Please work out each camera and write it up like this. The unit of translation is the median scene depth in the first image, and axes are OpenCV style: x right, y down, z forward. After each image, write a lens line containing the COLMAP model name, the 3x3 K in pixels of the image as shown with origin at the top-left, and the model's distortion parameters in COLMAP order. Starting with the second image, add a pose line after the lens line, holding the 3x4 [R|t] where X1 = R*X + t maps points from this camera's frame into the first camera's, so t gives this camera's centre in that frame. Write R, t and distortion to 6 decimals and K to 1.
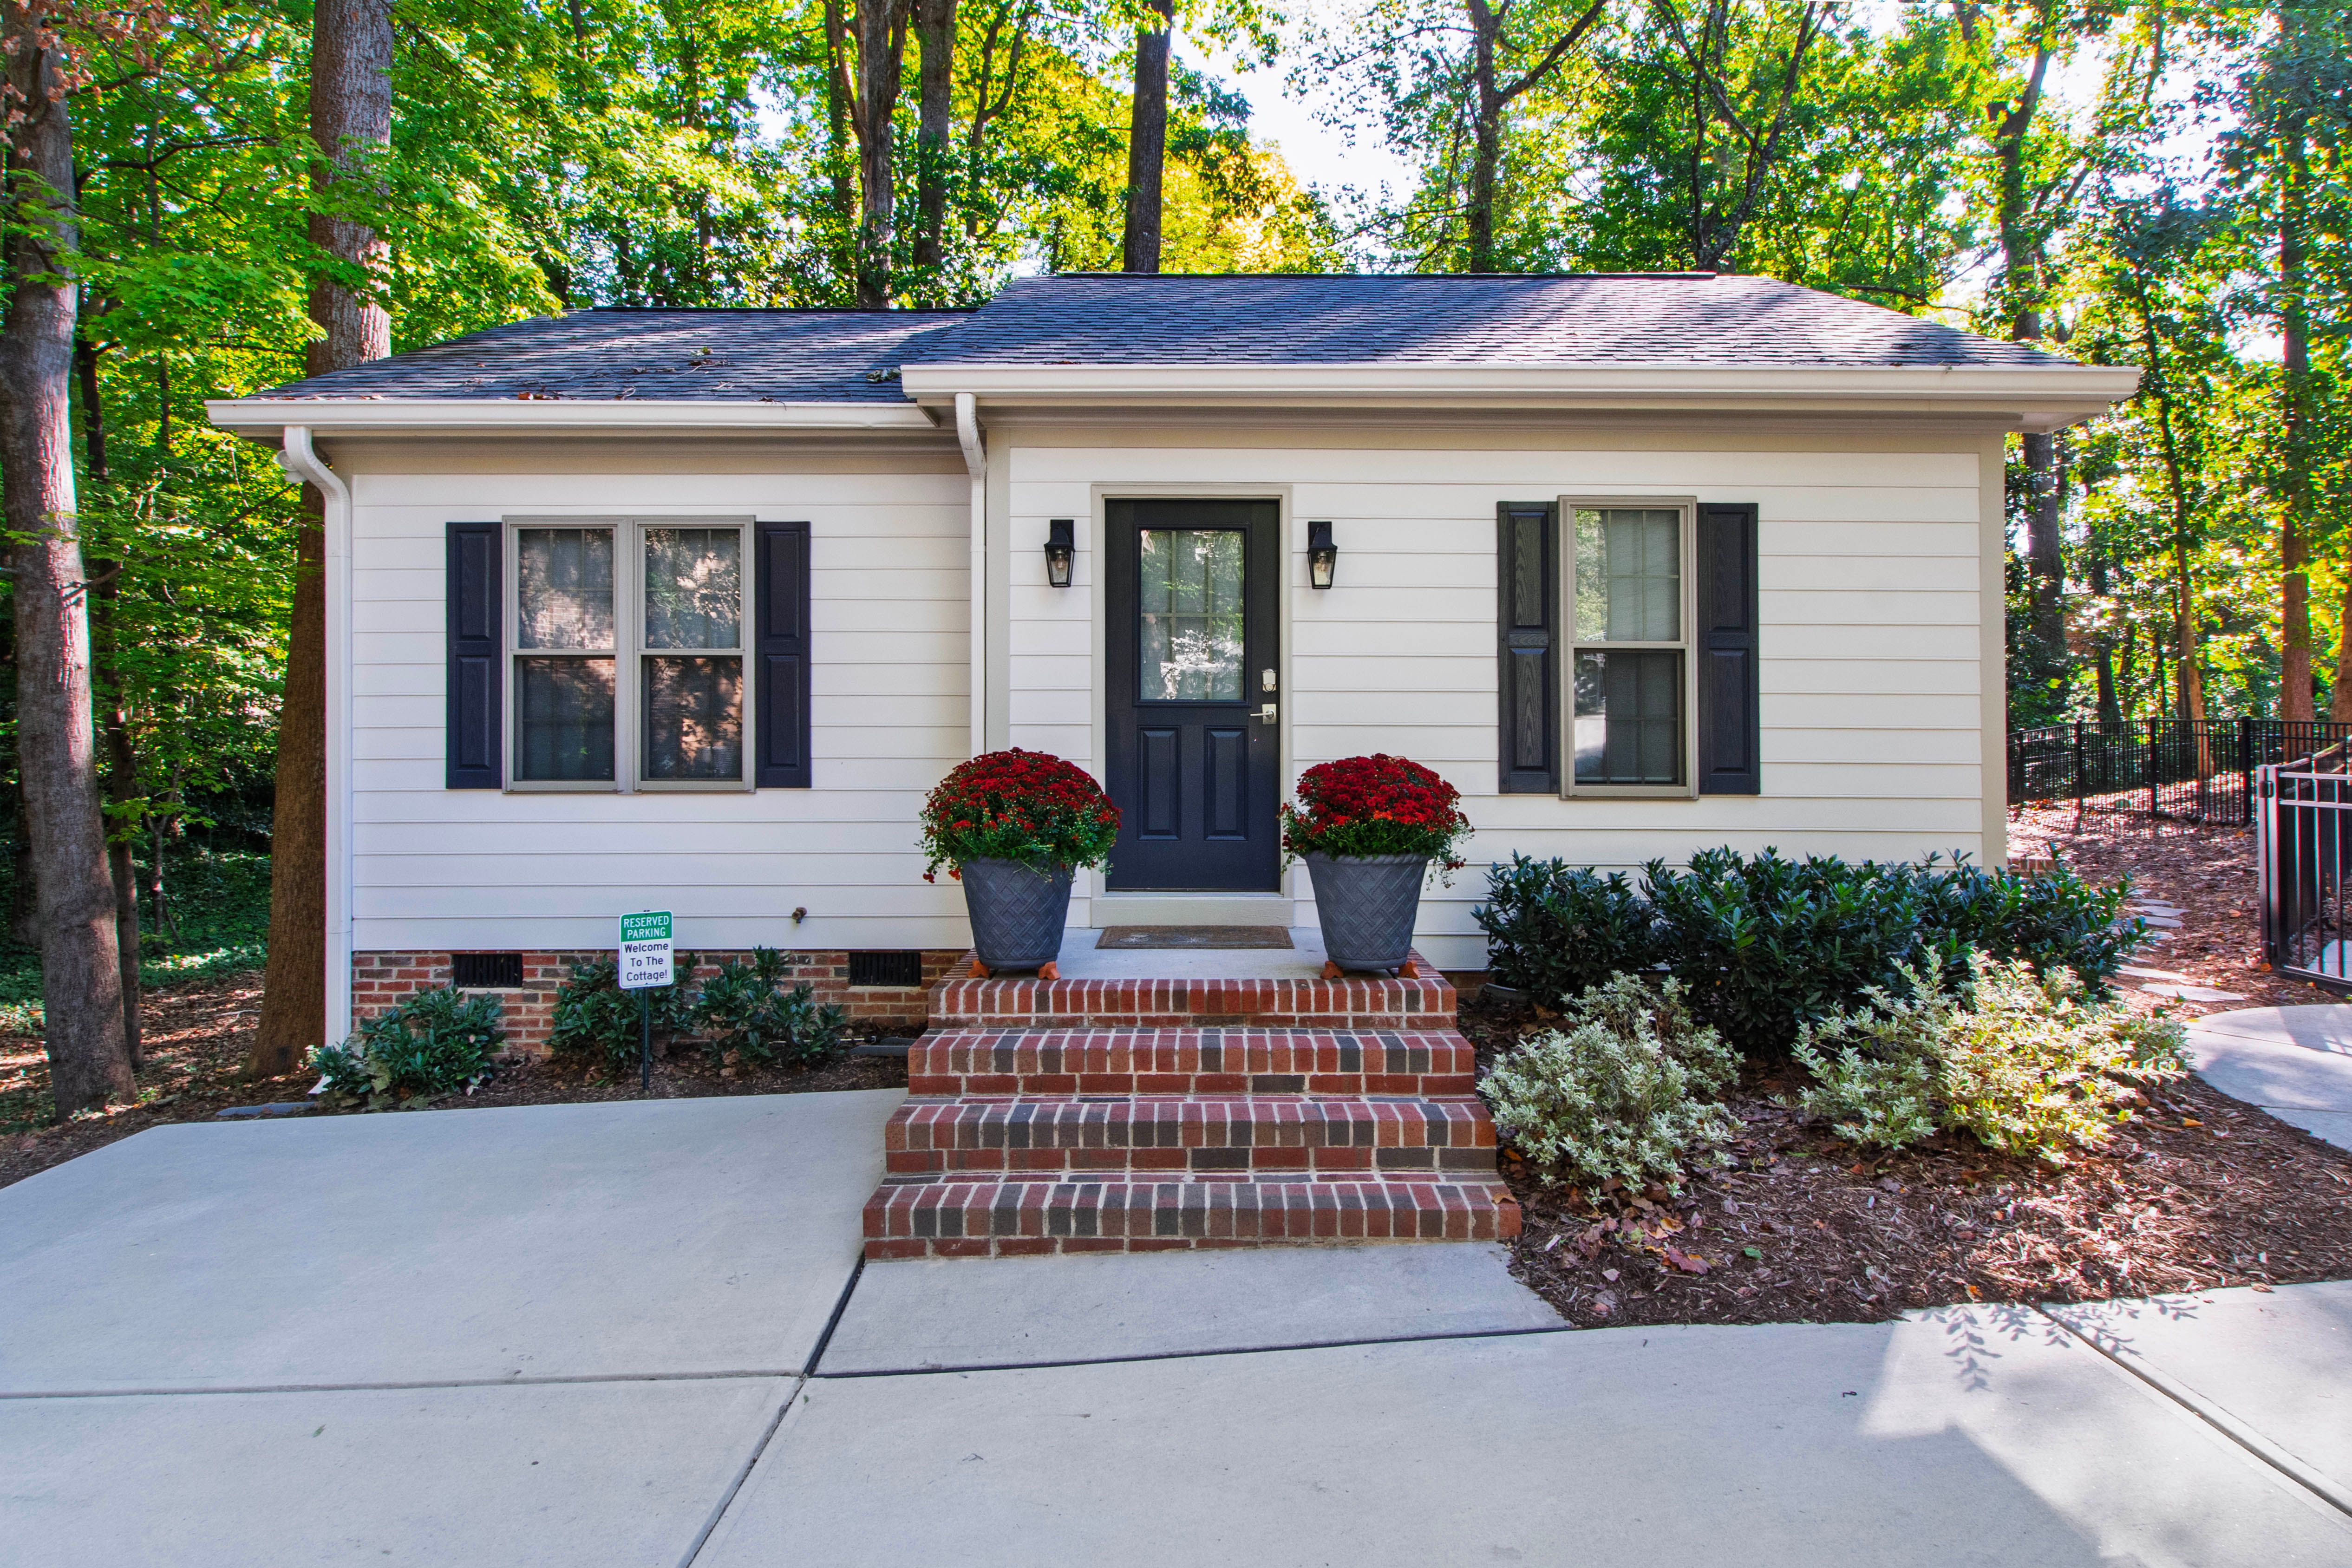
lens RADIAL K [[1018.6, 0, 1225.0], [0, 1018.6, 766.7], [0, 0, 1]] dist [0.049077, 0.000116]
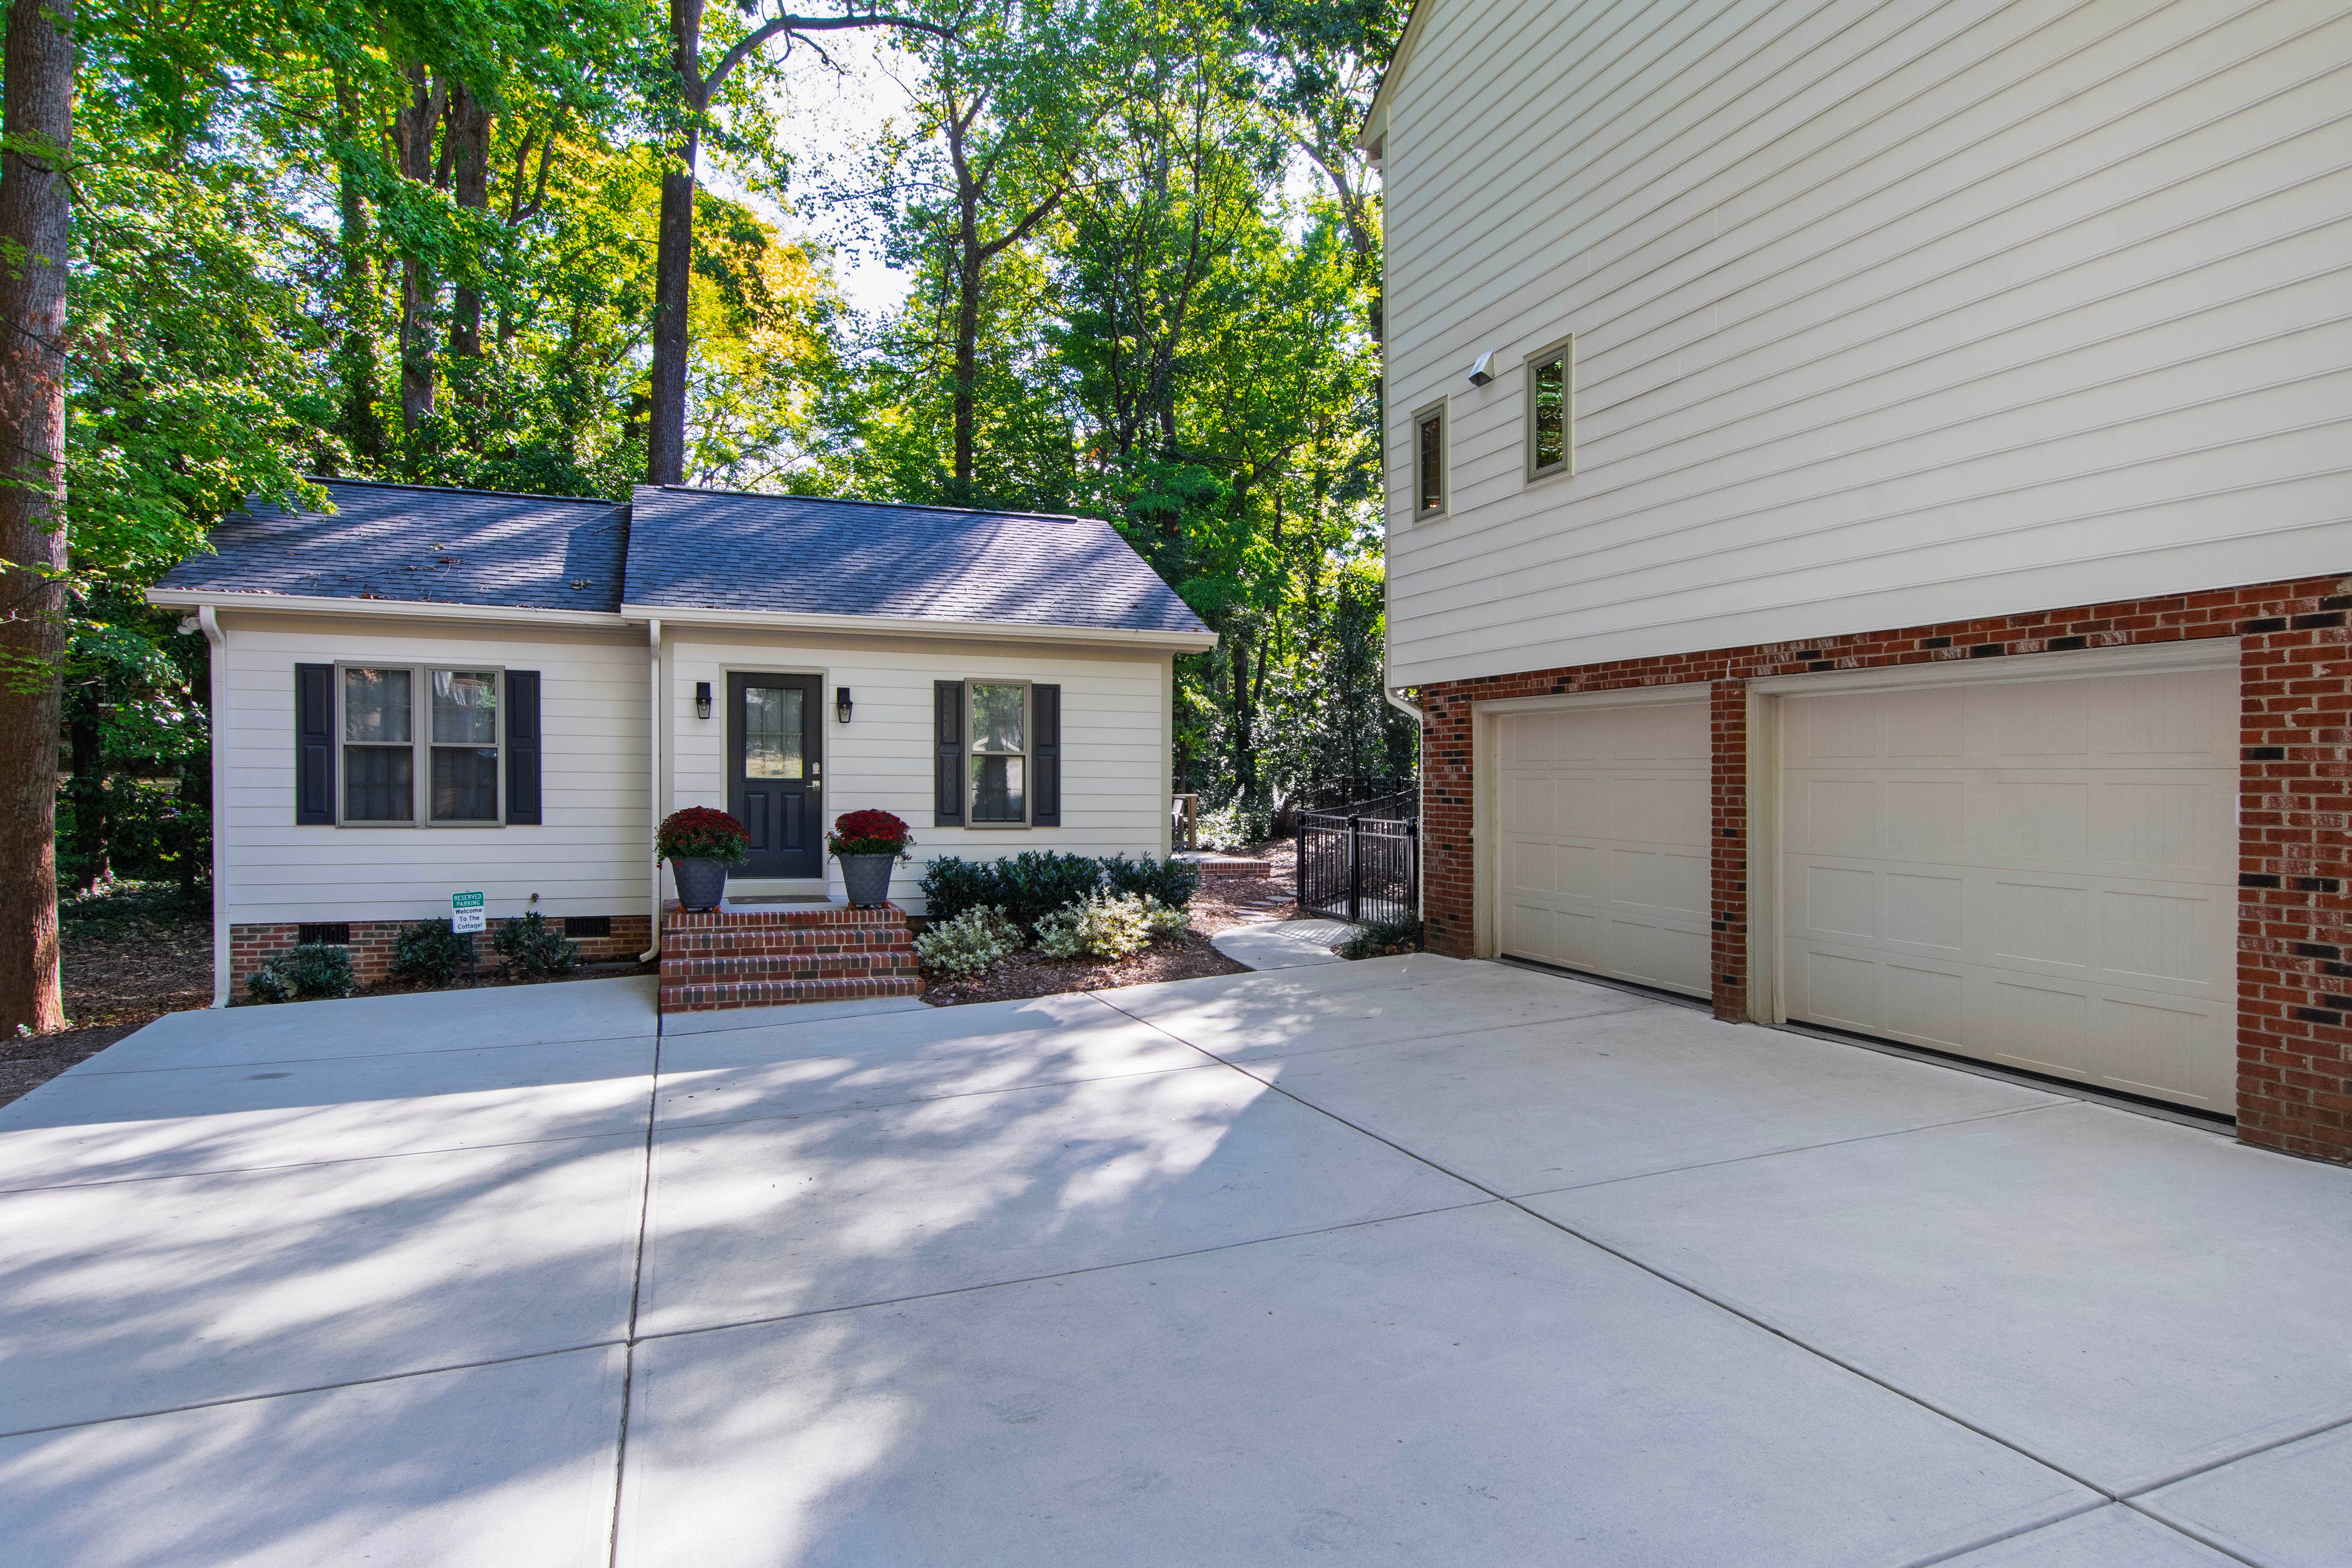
lens RADIAL K [[1245.4, 0, 1177.2], [0, 1245.4, 819.4], [0, 0, 1]] dist [-0.001776, 0.000060]
pose [[0.928761, -0.000917, 0.370679, -0.204019], [-0.008244, 0.999698, 0.023130, -0.050085], [-0.370589, -0.024538, 0.928473, -1.504338]]
